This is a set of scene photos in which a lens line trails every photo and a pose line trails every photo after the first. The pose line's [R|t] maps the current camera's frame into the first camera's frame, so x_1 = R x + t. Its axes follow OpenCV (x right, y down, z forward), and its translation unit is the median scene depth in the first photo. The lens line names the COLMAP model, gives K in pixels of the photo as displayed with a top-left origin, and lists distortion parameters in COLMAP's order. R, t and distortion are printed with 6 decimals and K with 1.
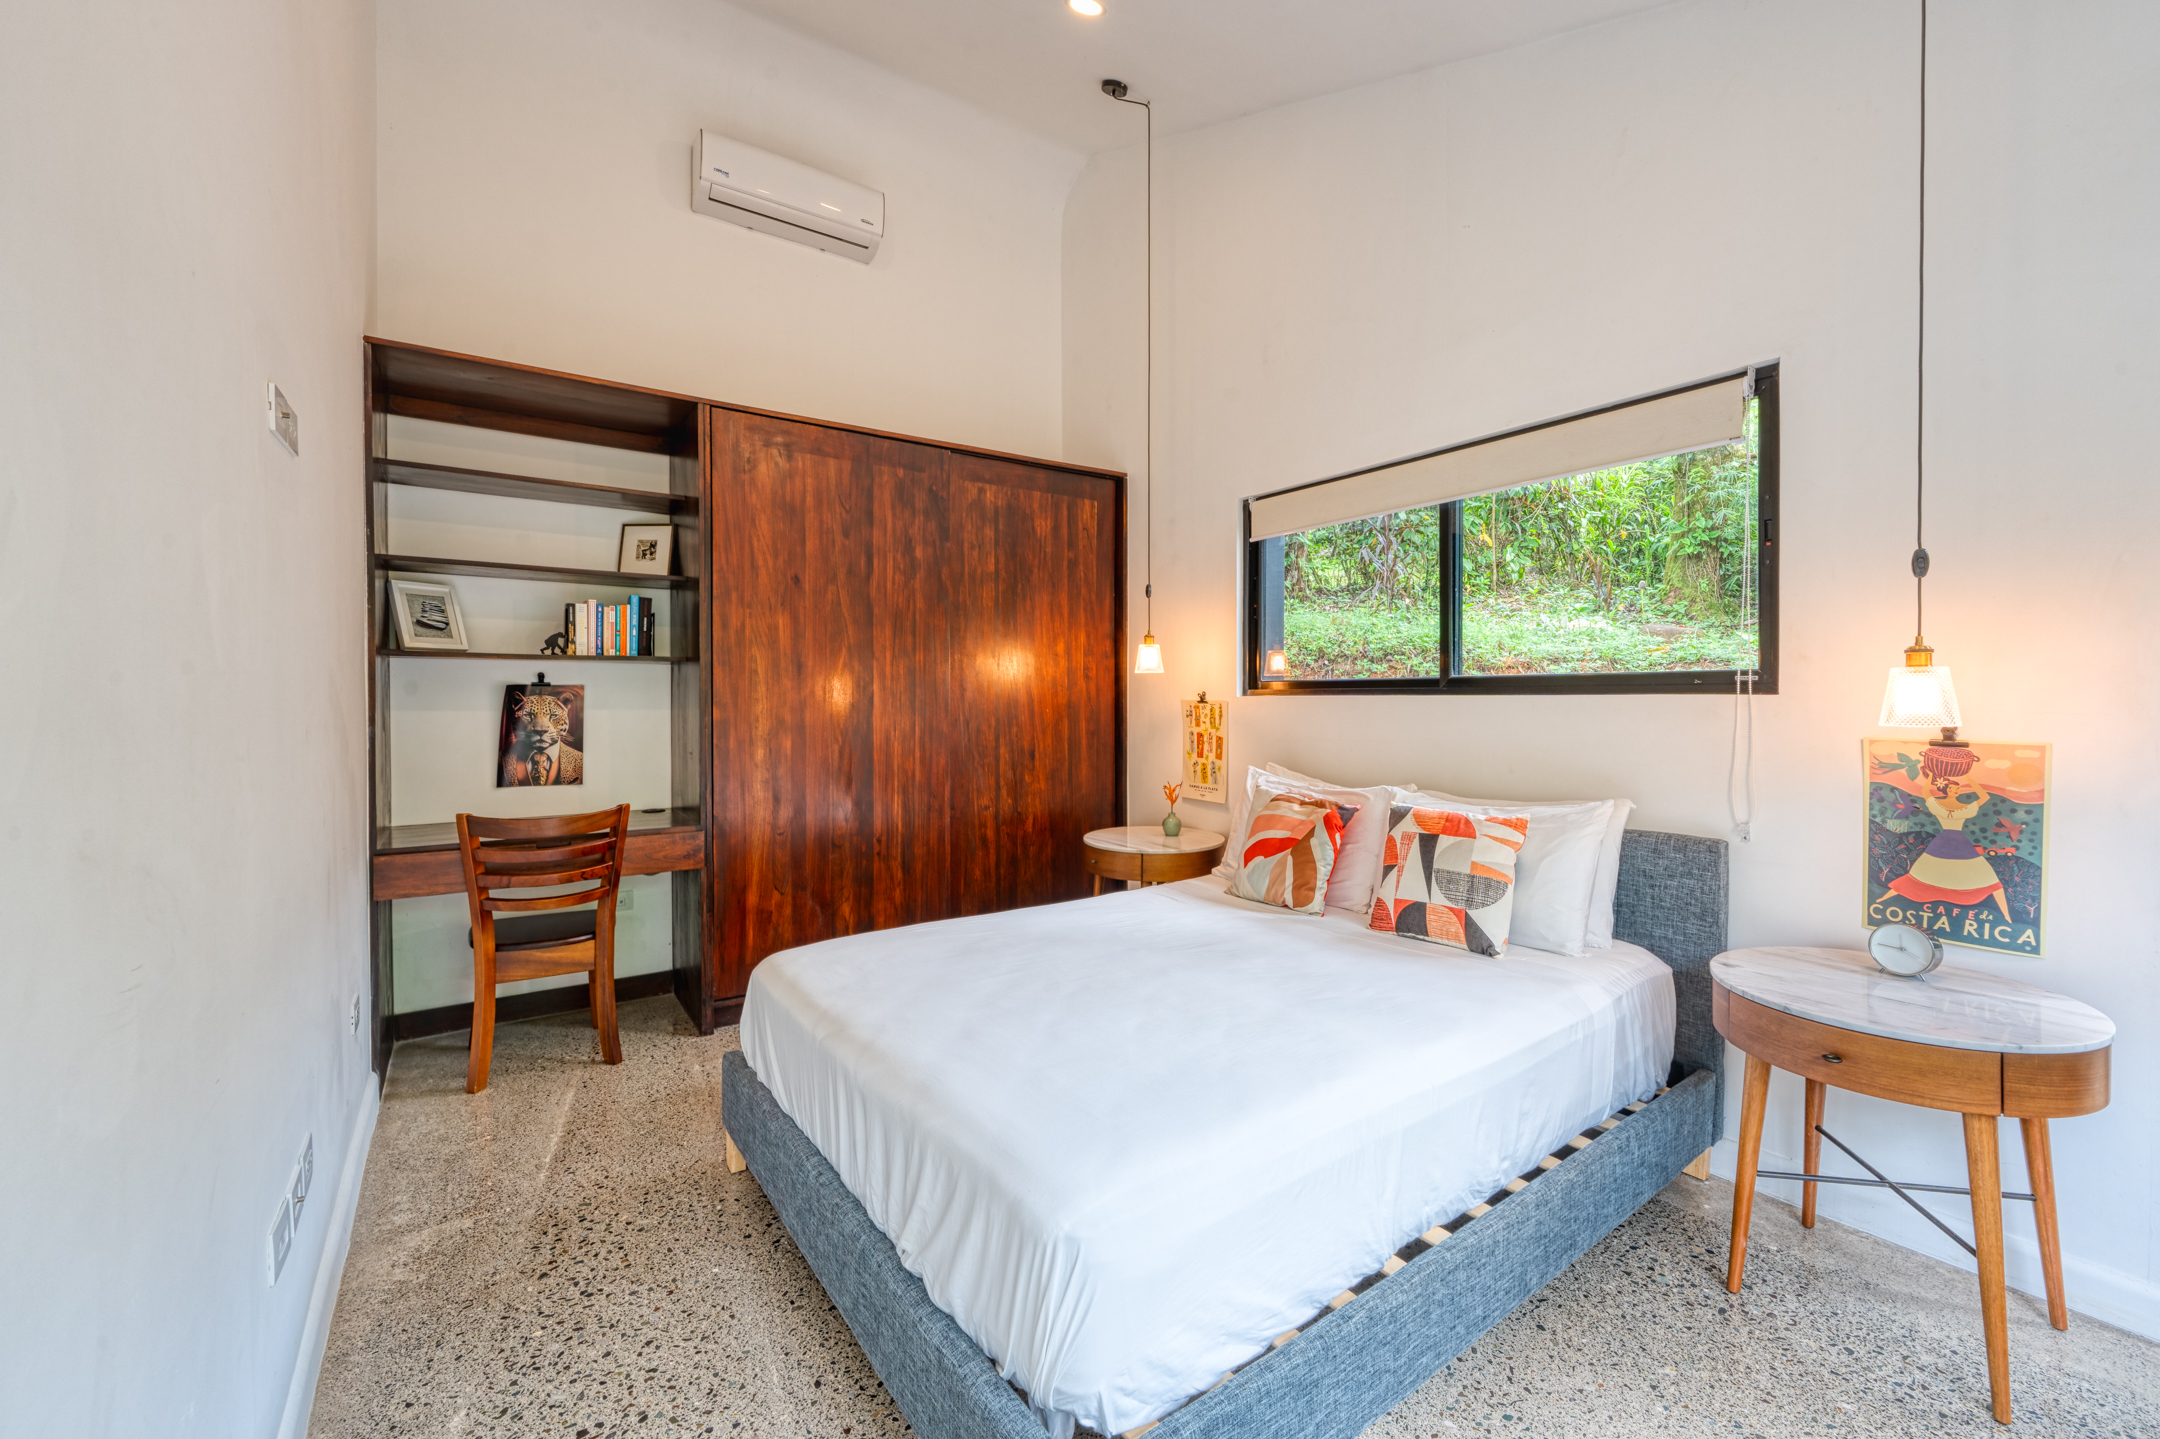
lens RADIAL K [[863.6, 0, 1102.9], [0, 863.6, 708.2], [0, 0, 1]] dist [0.003172, -0.000141]
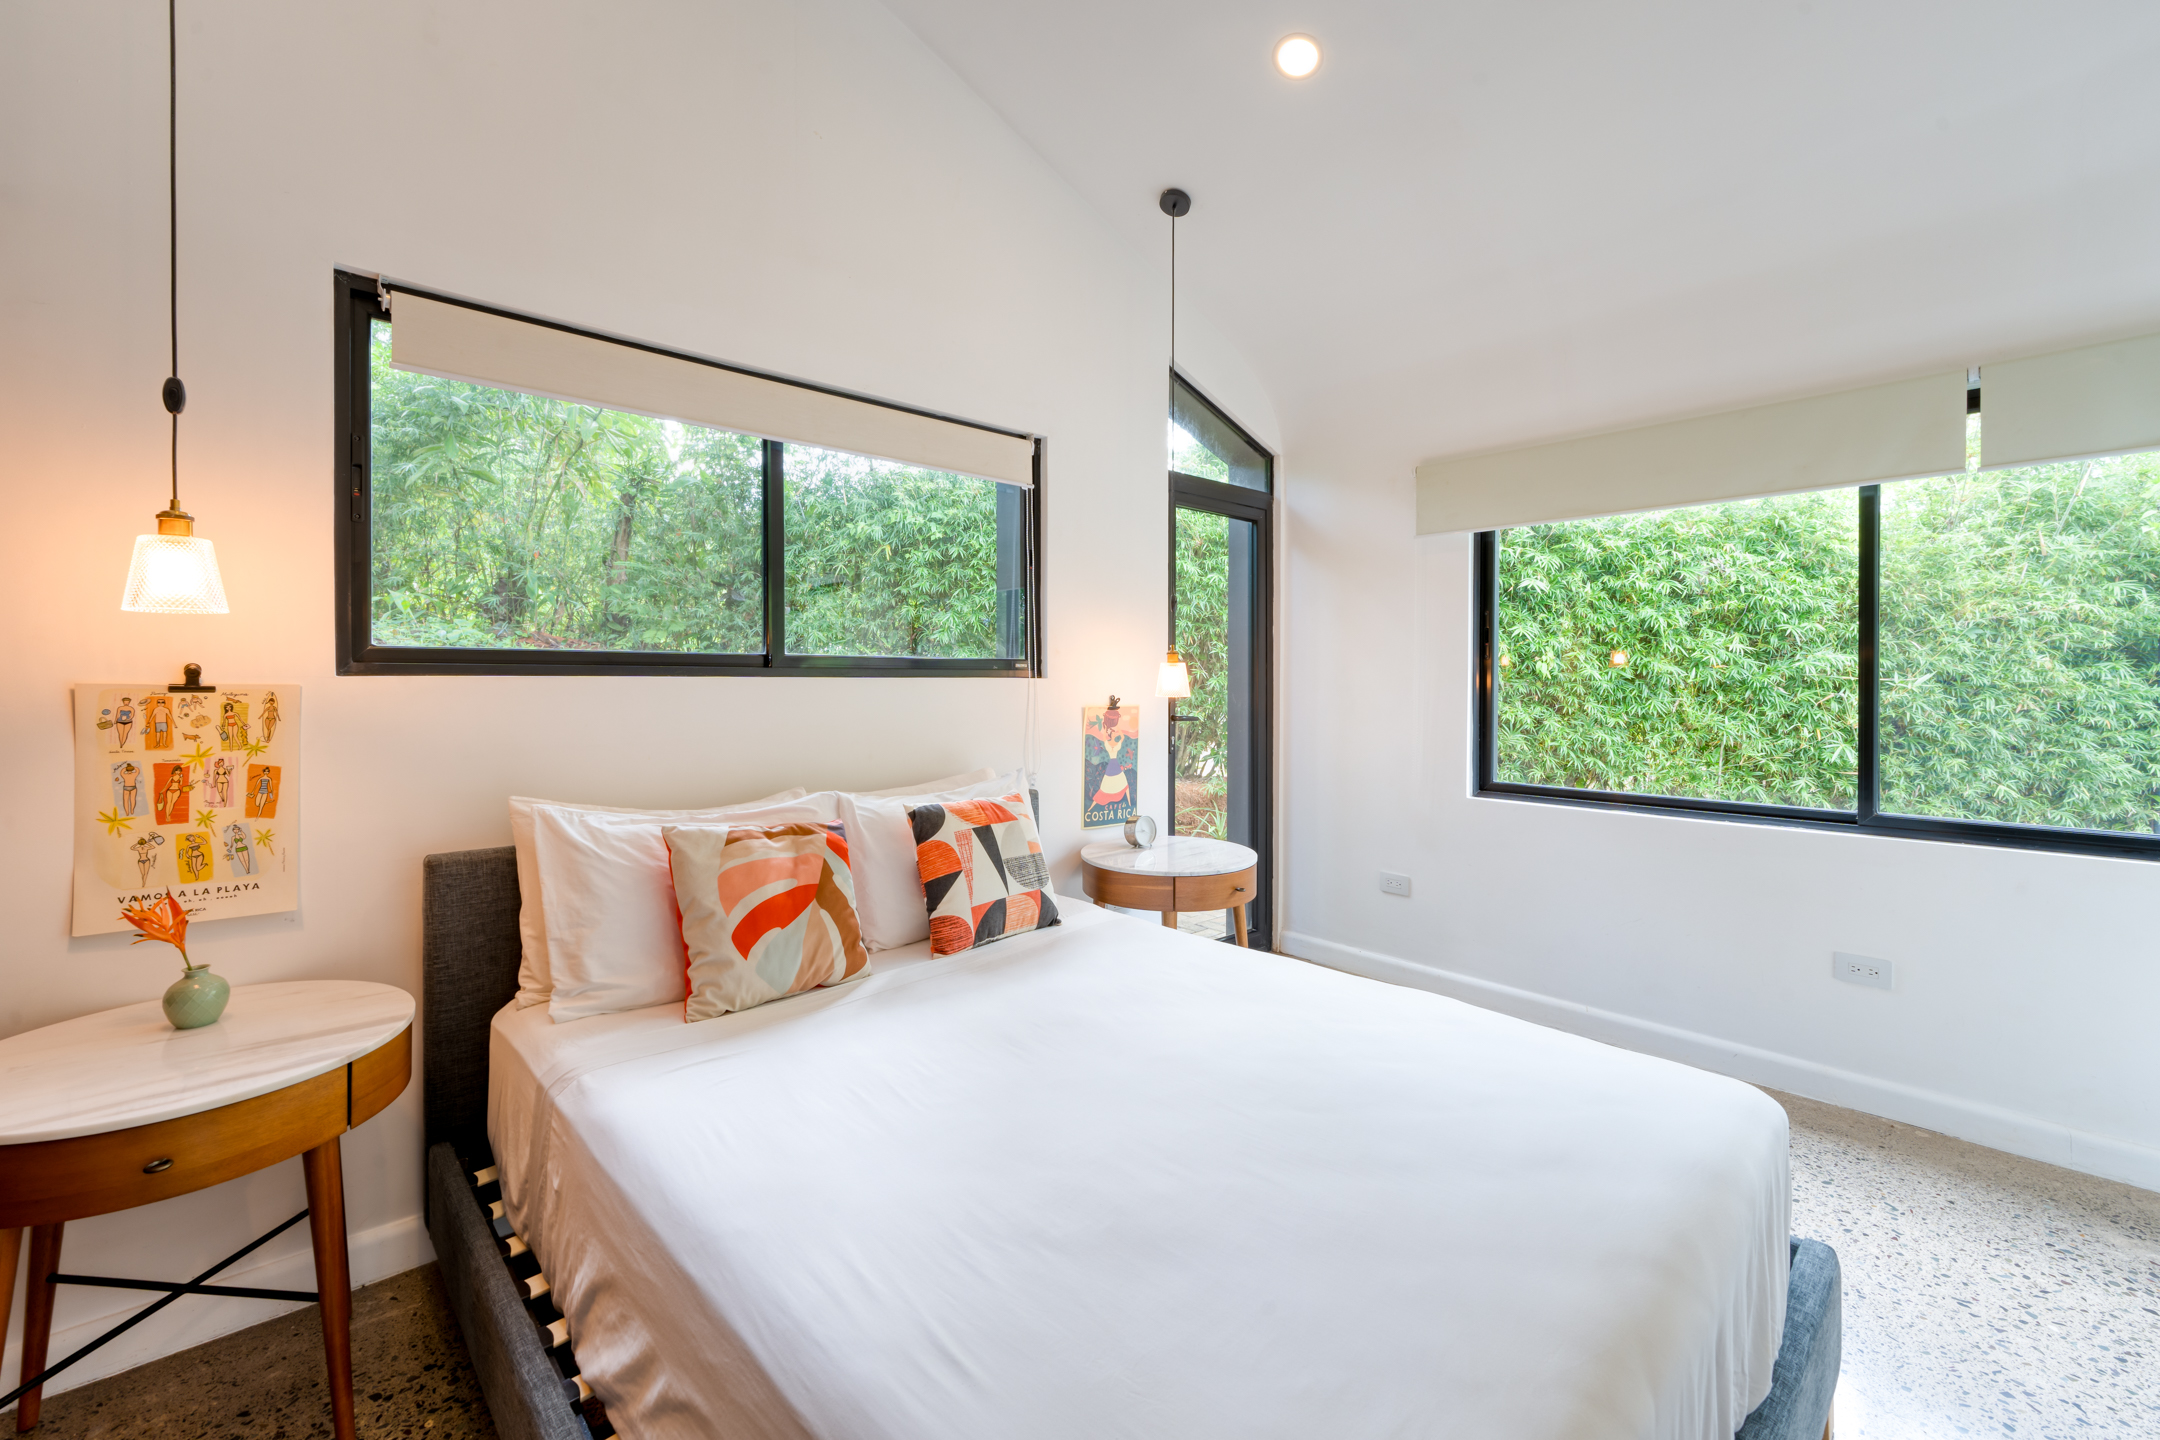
lens RADIAL K [[869.4, 0, 1076.2], [0, 869.4, 686.0], [0, 0, 1]] dist [0.001027, 0.000047]
pose [[-0.096448, -0.004940, 0.995326, -0.392095], [0.011958, 0.999910, 0.006121, -0.006667], [-0.995266, 0.012493, -0.096380, 0.693750]]
